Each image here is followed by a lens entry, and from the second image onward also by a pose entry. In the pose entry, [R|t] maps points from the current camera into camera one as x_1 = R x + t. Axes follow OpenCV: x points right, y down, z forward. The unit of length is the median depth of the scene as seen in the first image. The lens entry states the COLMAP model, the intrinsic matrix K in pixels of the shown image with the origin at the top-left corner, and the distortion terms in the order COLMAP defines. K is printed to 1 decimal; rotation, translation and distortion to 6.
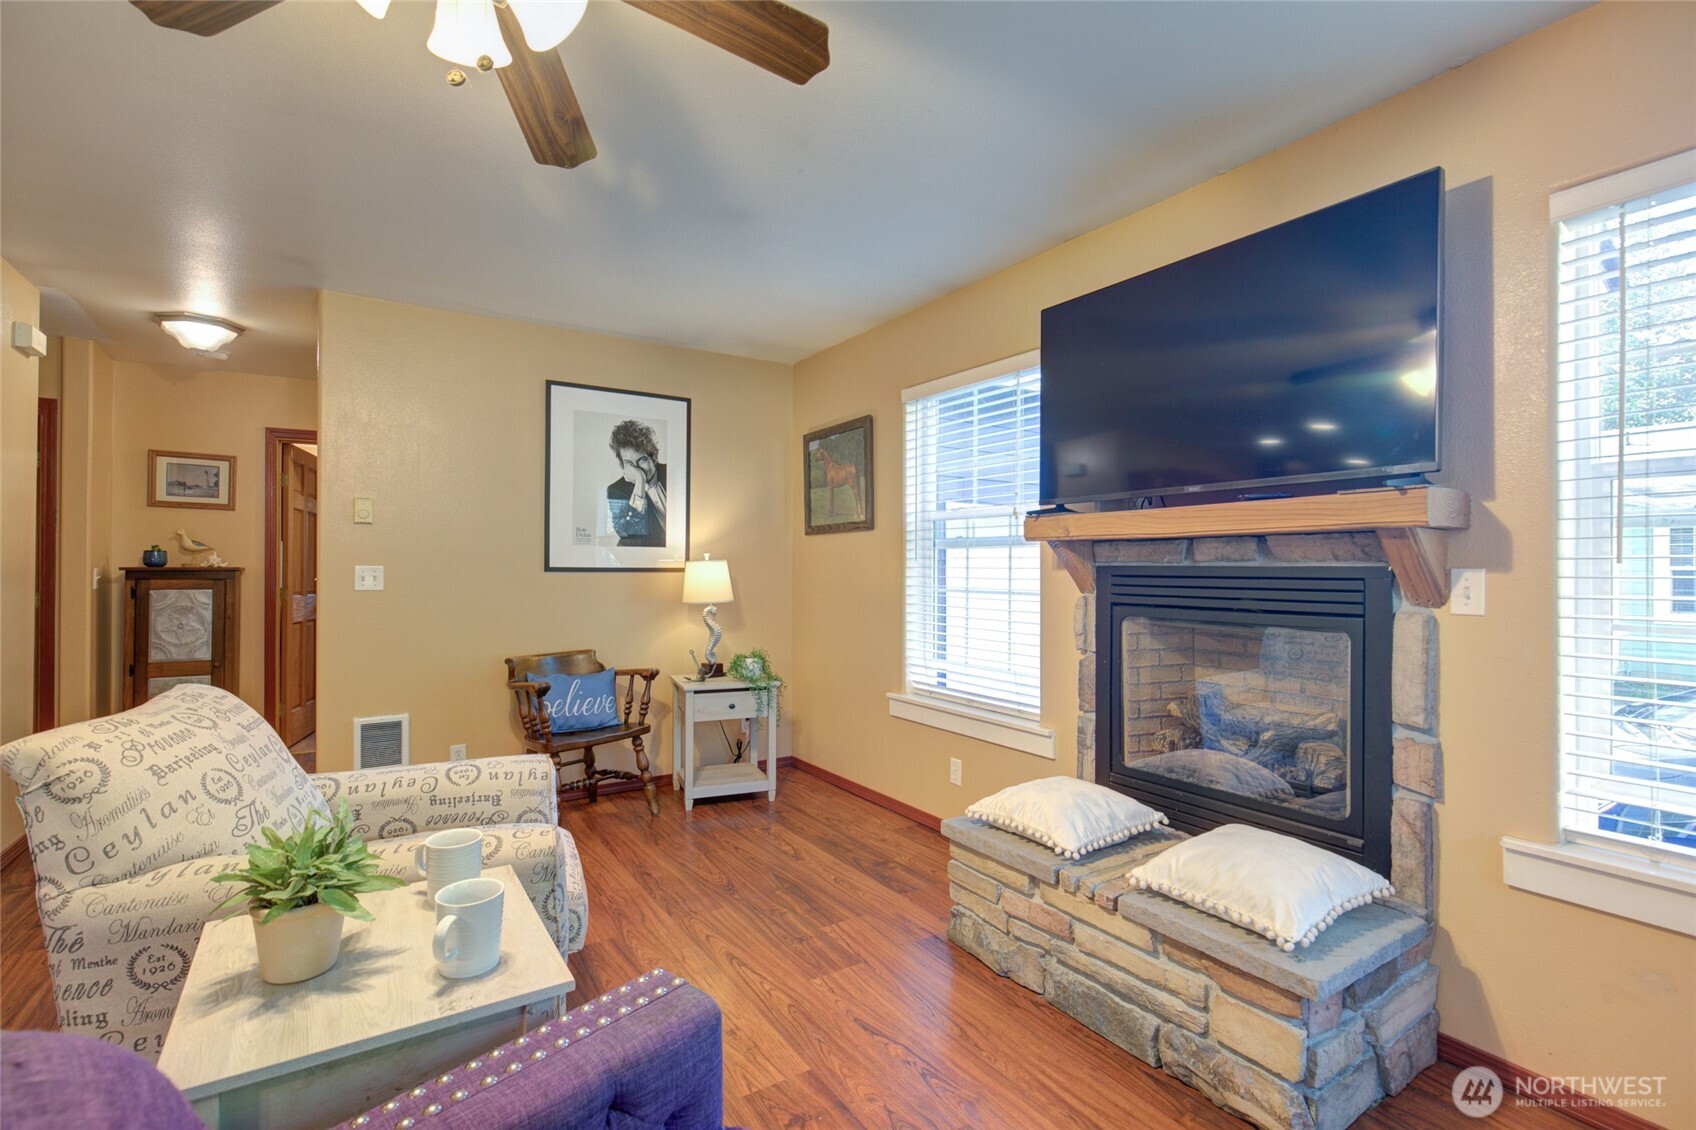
lens RADIAL K [[799.1, 0, 868.8], [0, 799.1, 556.1], [0, 0, 1]] dist [0.002145, -0.001127]
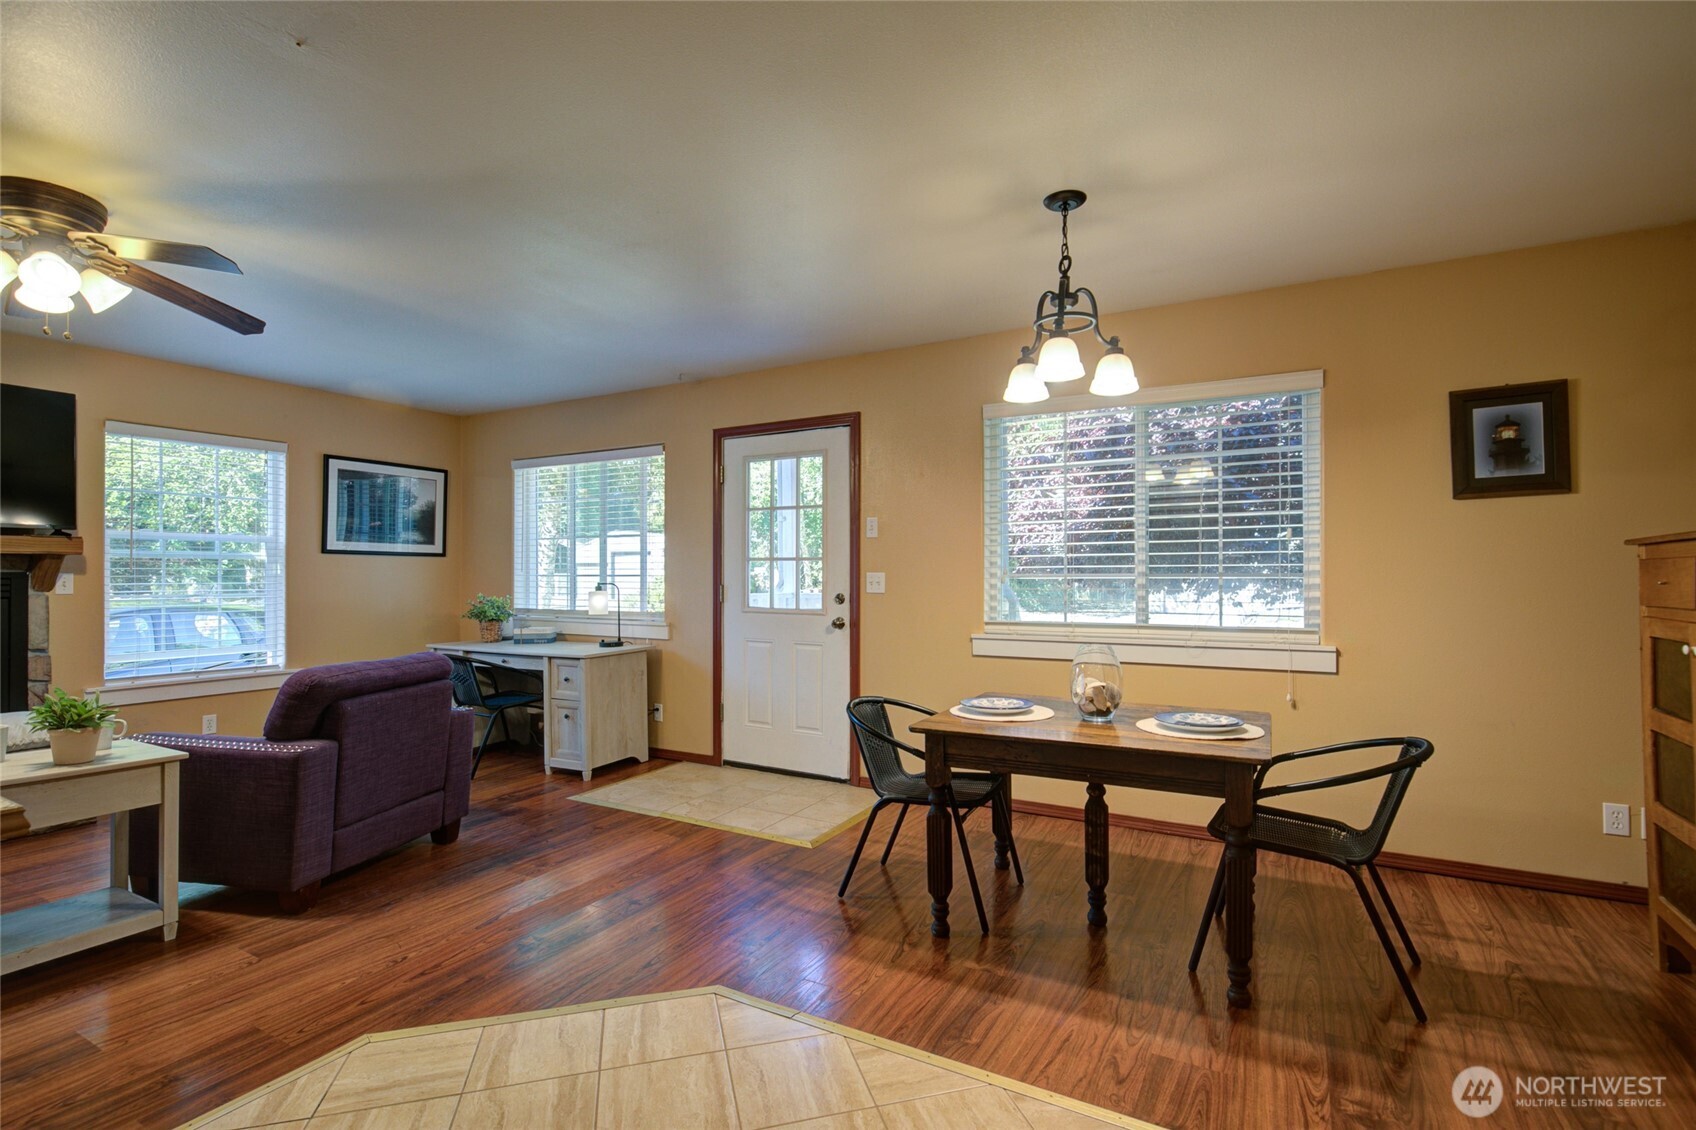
lens RADIAL K [[799.1, 0, 846.7], [0, 799.1, 564.5], [0, 0, 1]] dist [0.002145, -0.001127]
pose [[-0.458520, 0.006150, 0.888663, -1.830097], [-0.016353, 0.999748, -0.015356, -0.008686], [-0.888534, -0.021573, -0.458304, 0.078758]]
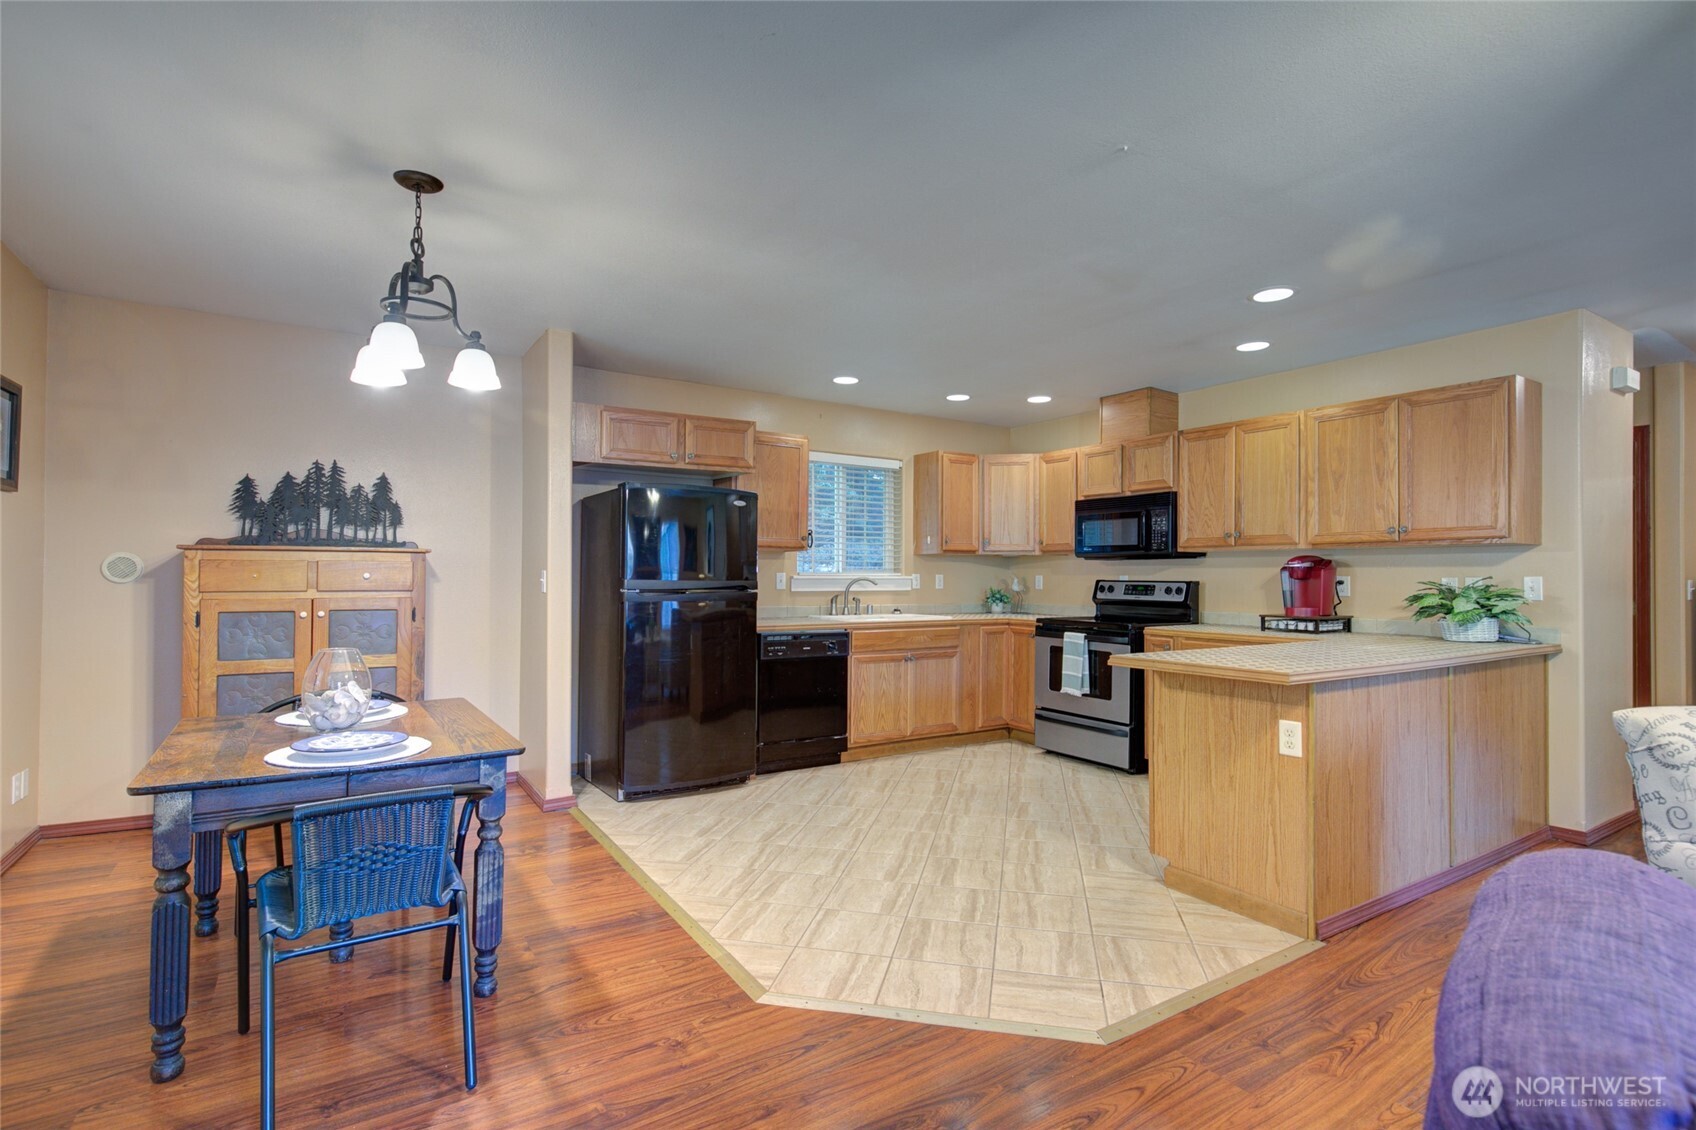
lens RADIAL K [[799.1, 0, 800.6], [0, 799.1, 575.4], [0, 0, 1]] dist [0.002145, -0.001127]
pose [[-0.037819, -0.006094, -0.999266, 0.166908], [0.010615, 0.999923, -0.006500, 0.002818], [0.999228, -0.010853, -0.037751, -0.168700]]
